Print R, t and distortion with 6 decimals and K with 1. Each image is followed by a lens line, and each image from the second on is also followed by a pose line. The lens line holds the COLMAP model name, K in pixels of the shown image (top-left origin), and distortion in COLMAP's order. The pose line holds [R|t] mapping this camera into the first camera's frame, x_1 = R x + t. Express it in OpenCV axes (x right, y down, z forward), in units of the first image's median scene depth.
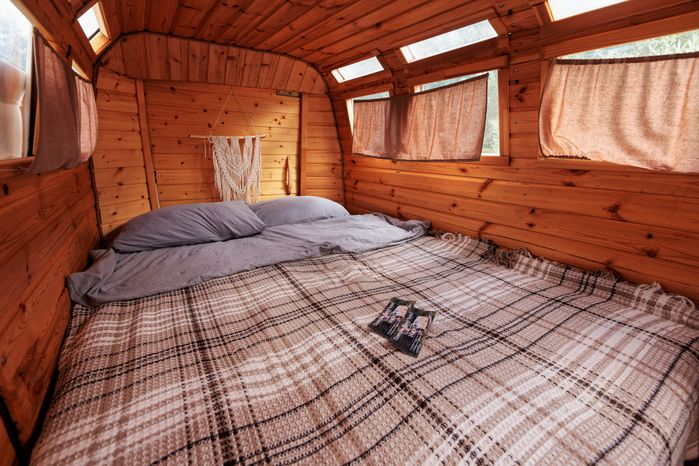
lens RADIAL K [[311.4, 0, 348.9], [0, 311.4, 231.5], [0, 0, 1]] dist [0.000060, 0.000127]
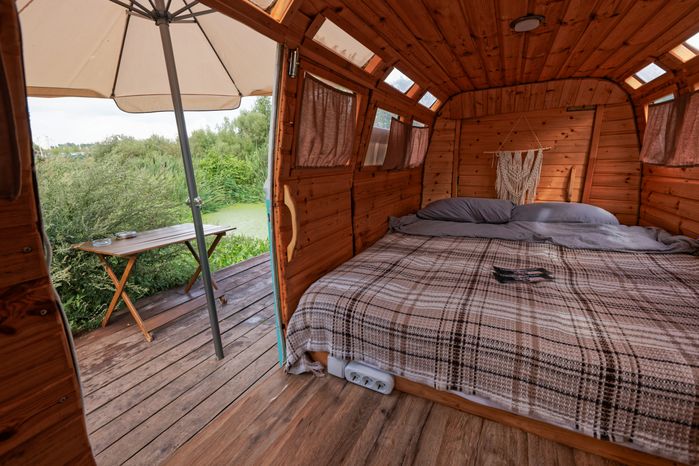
lens RADIAL K [[311.4, 0, 348.6], [0, 311.4, 233.5], [0, 0, 1]] dist [0.000060, 0.000127]
pose [[0.495179, 0.168881, -0.852219, 0.499753], [-0.206004, 0.975774, 0.073667, 0.085825], [0.844014, 0.139082, 0.517973, -0.228883]]
